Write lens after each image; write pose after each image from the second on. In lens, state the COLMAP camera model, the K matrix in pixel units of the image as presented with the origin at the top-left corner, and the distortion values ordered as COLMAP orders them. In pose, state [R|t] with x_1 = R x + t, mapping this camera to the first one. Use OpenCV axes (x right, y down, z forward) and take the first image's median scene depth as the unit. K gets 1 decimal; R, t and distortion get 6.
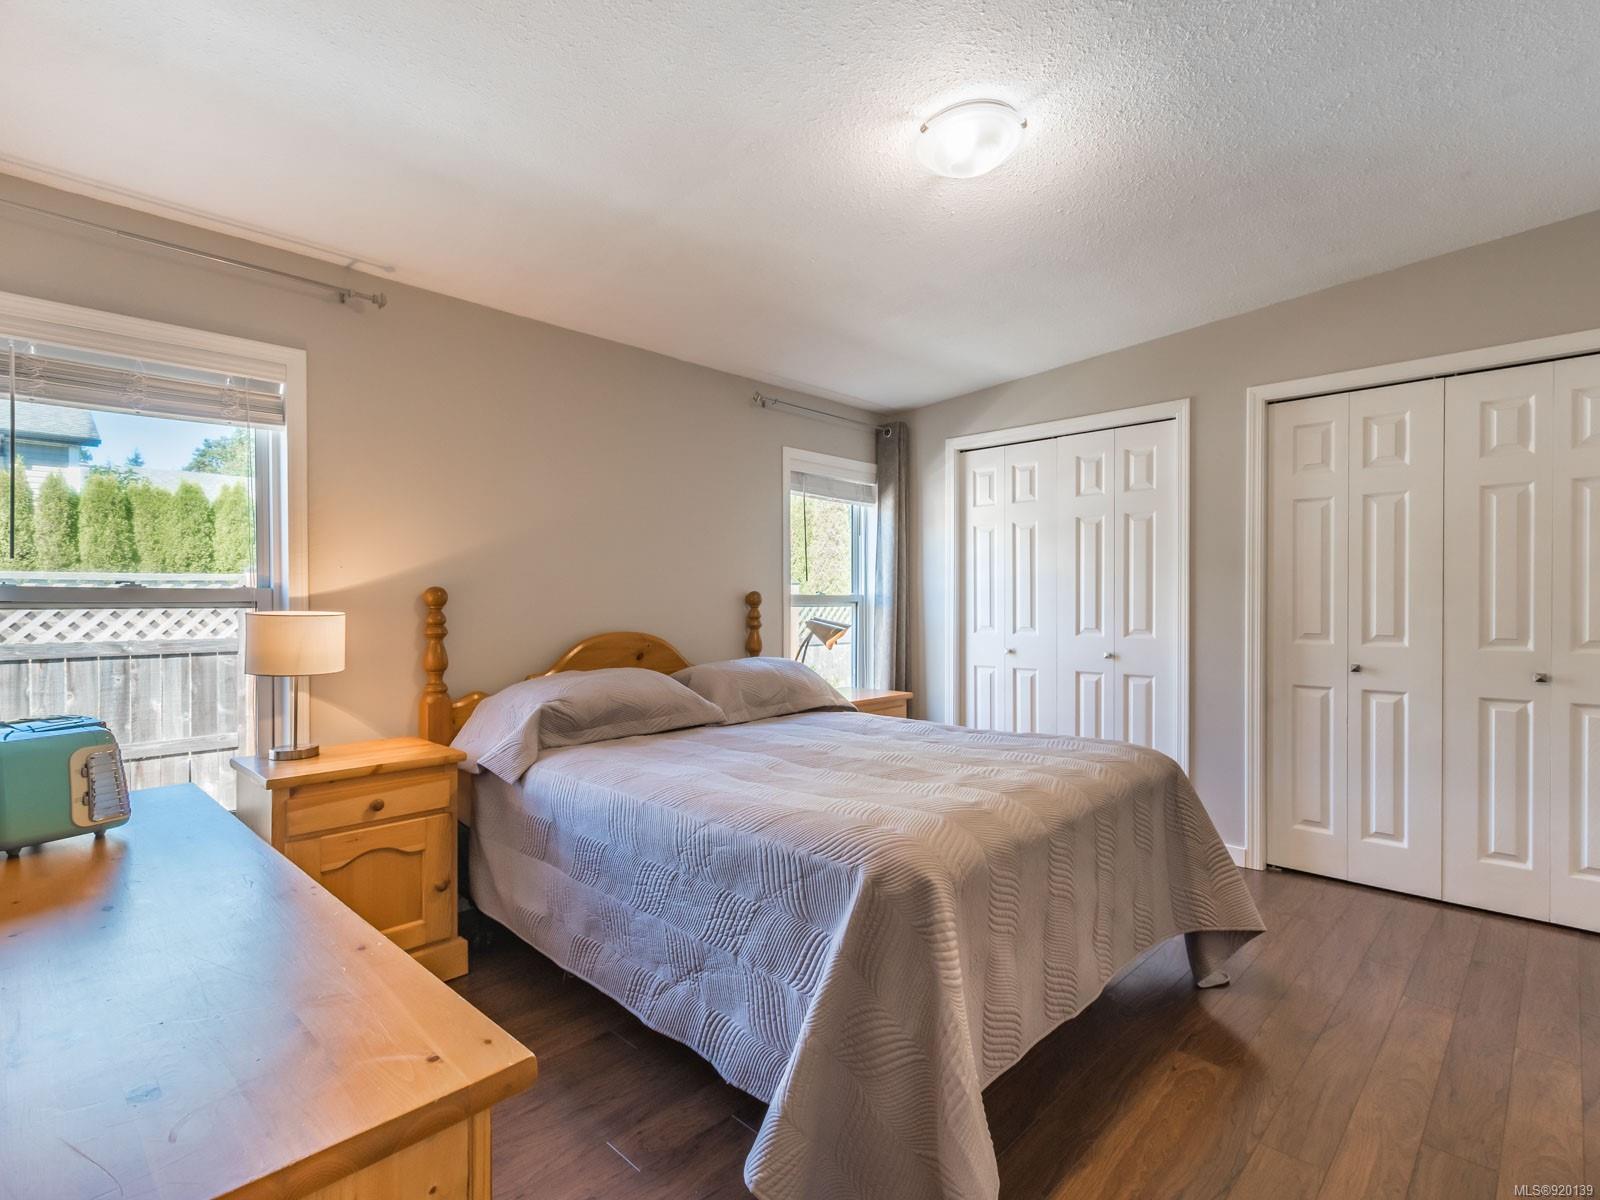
lens RADIAL K [[788.9, 0, 807.1], [0, 788.9, 597.8], [0, 0, 1]] dist [0.002051, 0.000213]
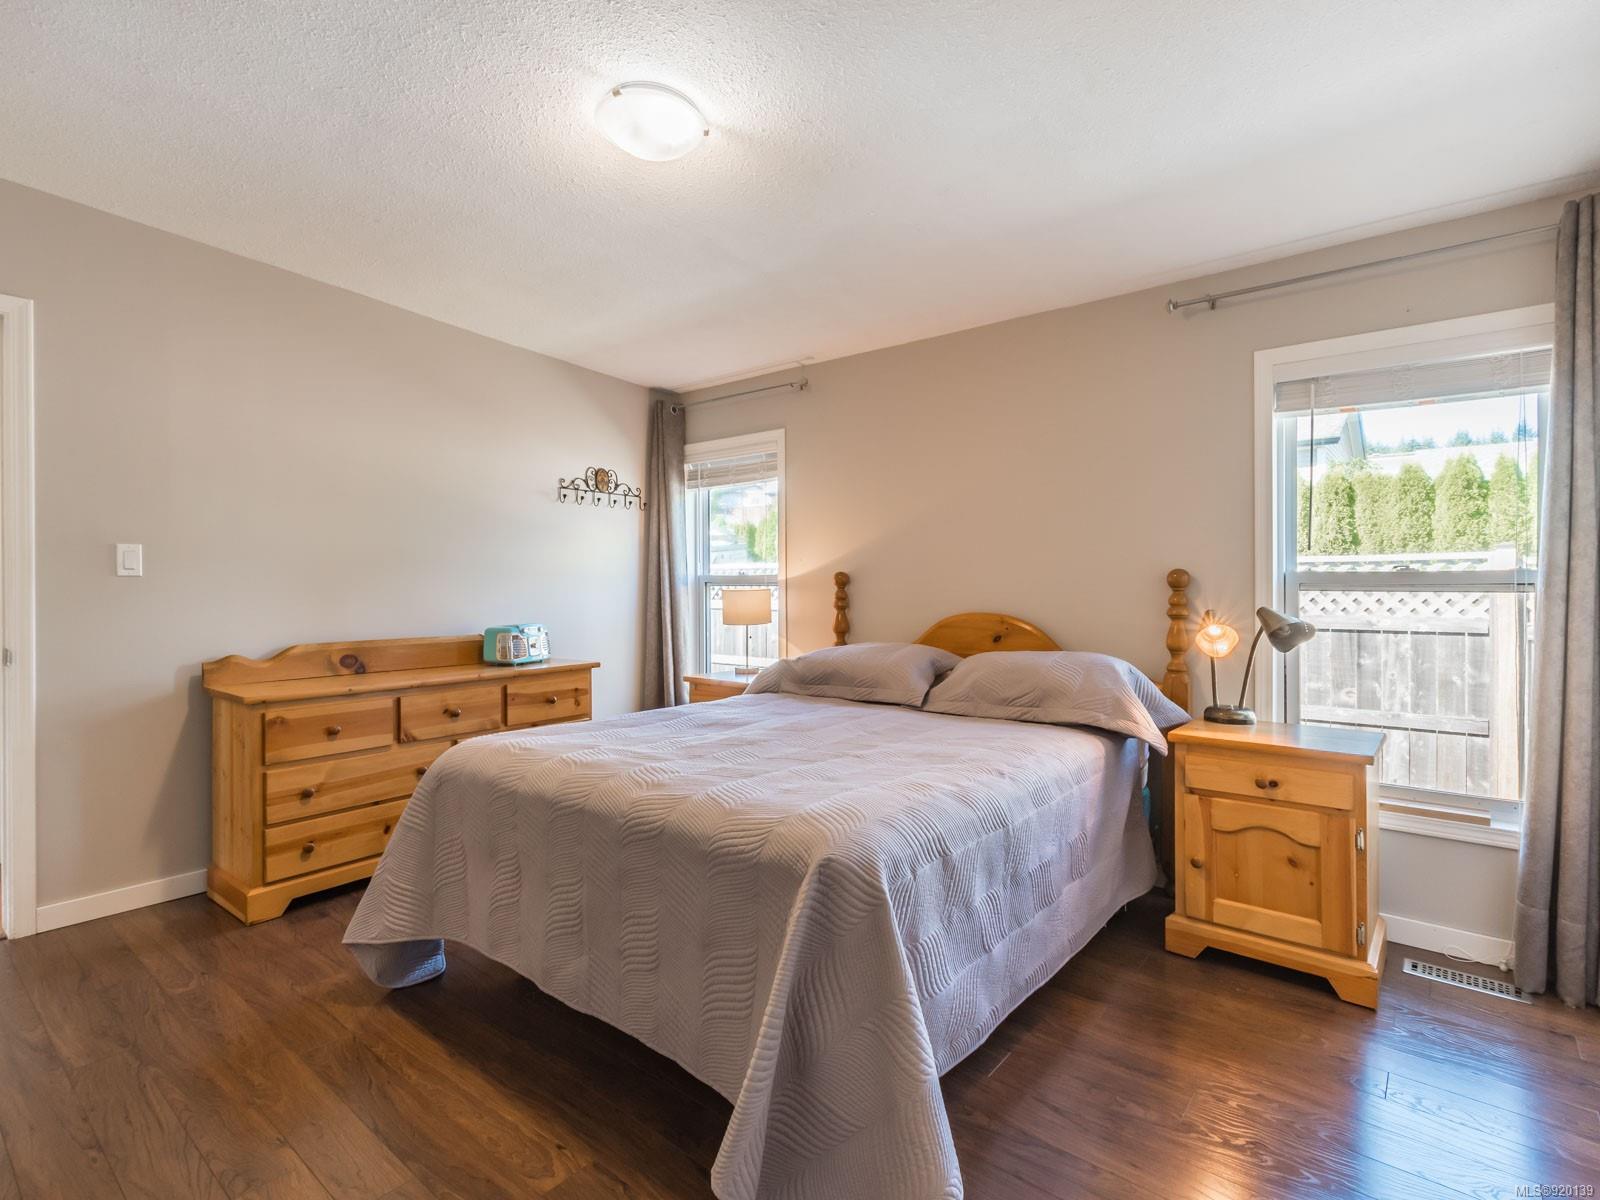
lens RADIAL K [[788.9, 0, 806.4], [0, 788.9, 595.3], [0, 0, 1]] dist [0.002051, 0.000213]
pose [[0.074609, 0.018030, -0.997050, 0.179164], [0.004935, 0.999818, 0.018449, 0.000267], [0.997201, -0.006297, 0.074507, 0.165463]]
